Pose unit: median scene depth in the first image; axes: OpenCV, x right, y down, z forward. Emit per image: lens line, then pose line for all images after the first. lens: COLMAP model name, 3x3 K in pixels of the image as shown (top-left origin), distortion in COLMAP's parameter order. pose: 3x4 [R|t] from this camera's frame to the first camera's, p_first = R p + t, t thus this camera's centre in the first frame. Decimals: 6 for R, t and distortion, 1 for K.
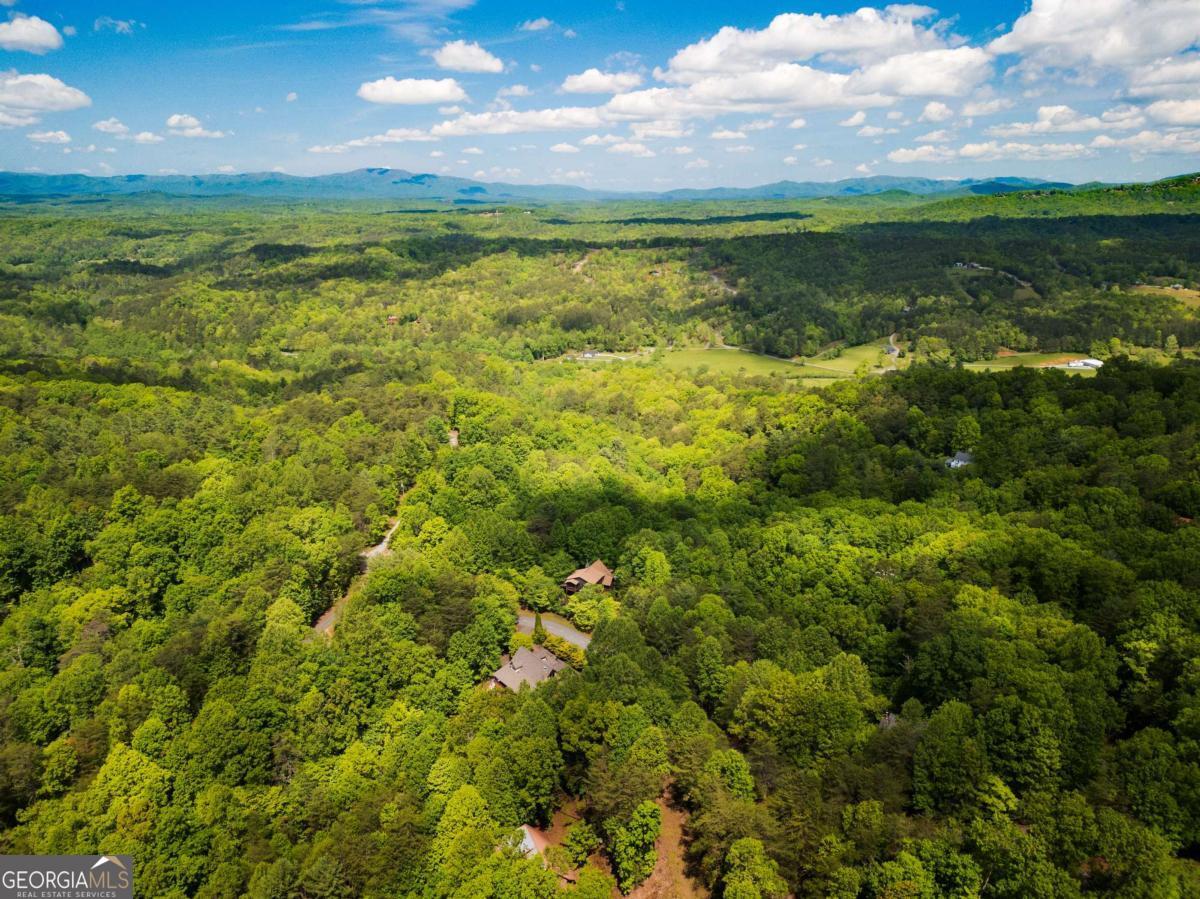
lens RADIAL K [[836.0, 0, 601.8], [0, 836.0, 449.8], [0, 0, 1]] dist [0.025408, -0.000755]
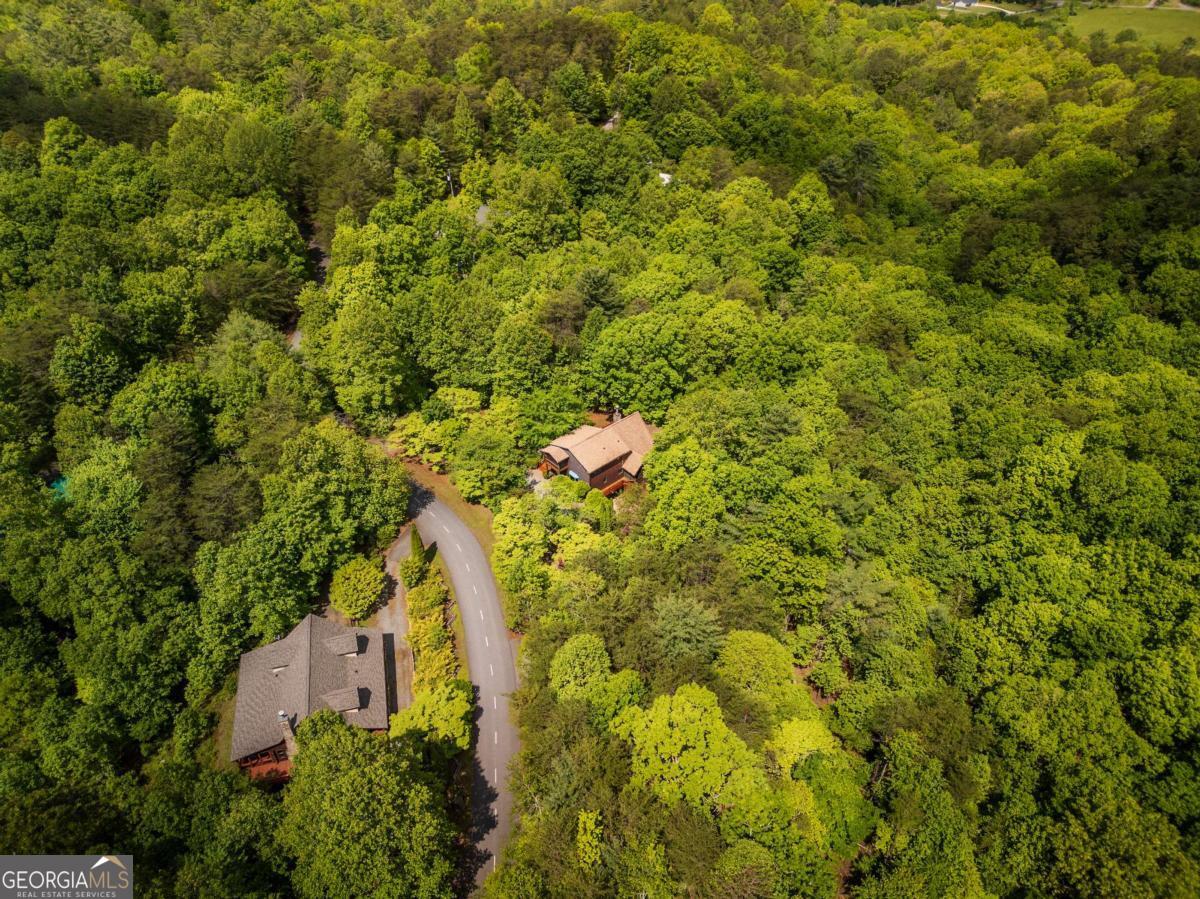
lens RADIAL K [[836.0, 0, 596.8], [0, 836.0, 445.8], [0, 0, 1]] dist [0.025408, -0.000755]
pose [[0.911153, 0.259070, -0.320443, 0.116389], [-0.122796, 0.913020, 0.388993, -0.033087], [0.393347, -0.315083, 0.863714, 0.473275]]
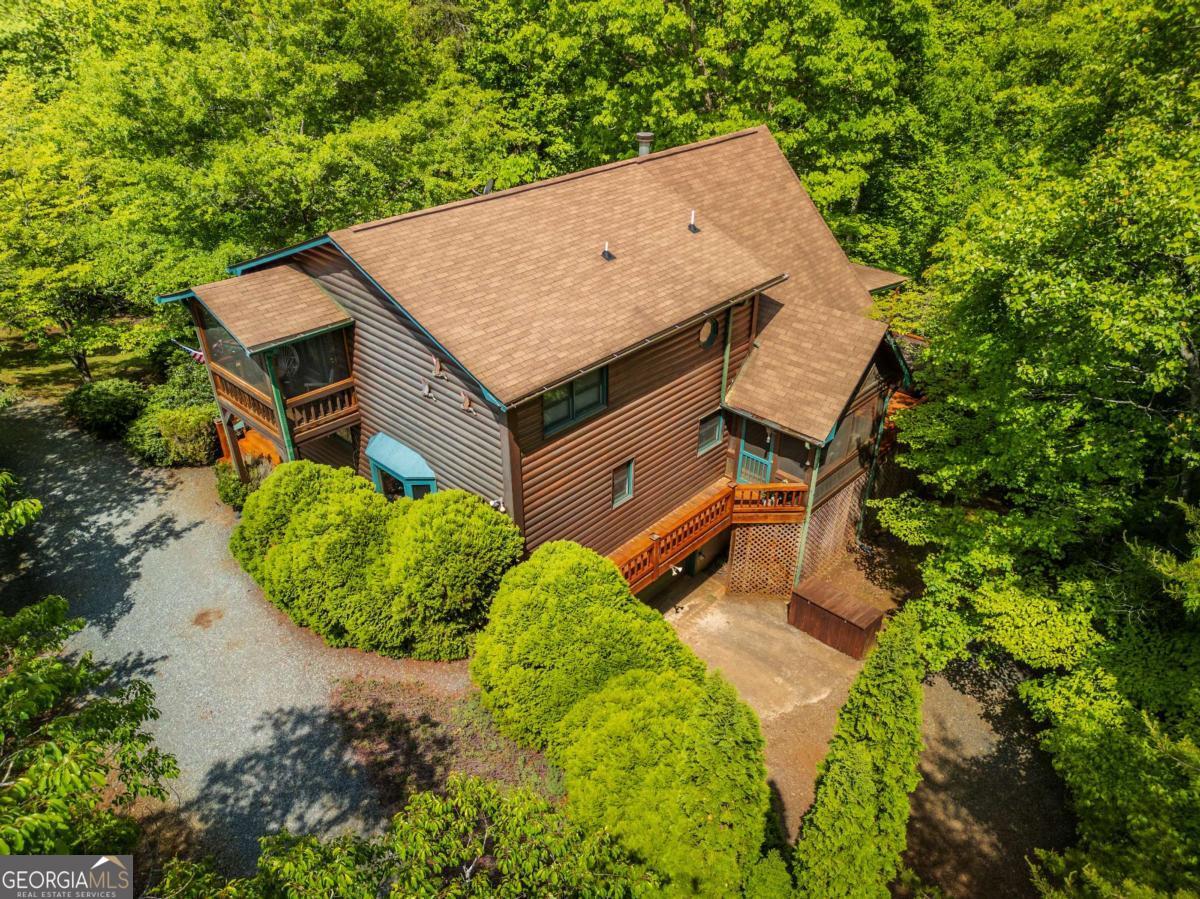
lens RADIAL K [[836.0, 0, 599.2], [0, 836.0, 449.9], [0, 0, 1]] dist [0.025408, -0.000755]
pose [[0.944152, 0.175462, -0.278910, 0.010651], [-0.099338, 0.958620, 0.266795, 0.118964], [0.314181, -0.224188, 0.922513, 0.760959]]
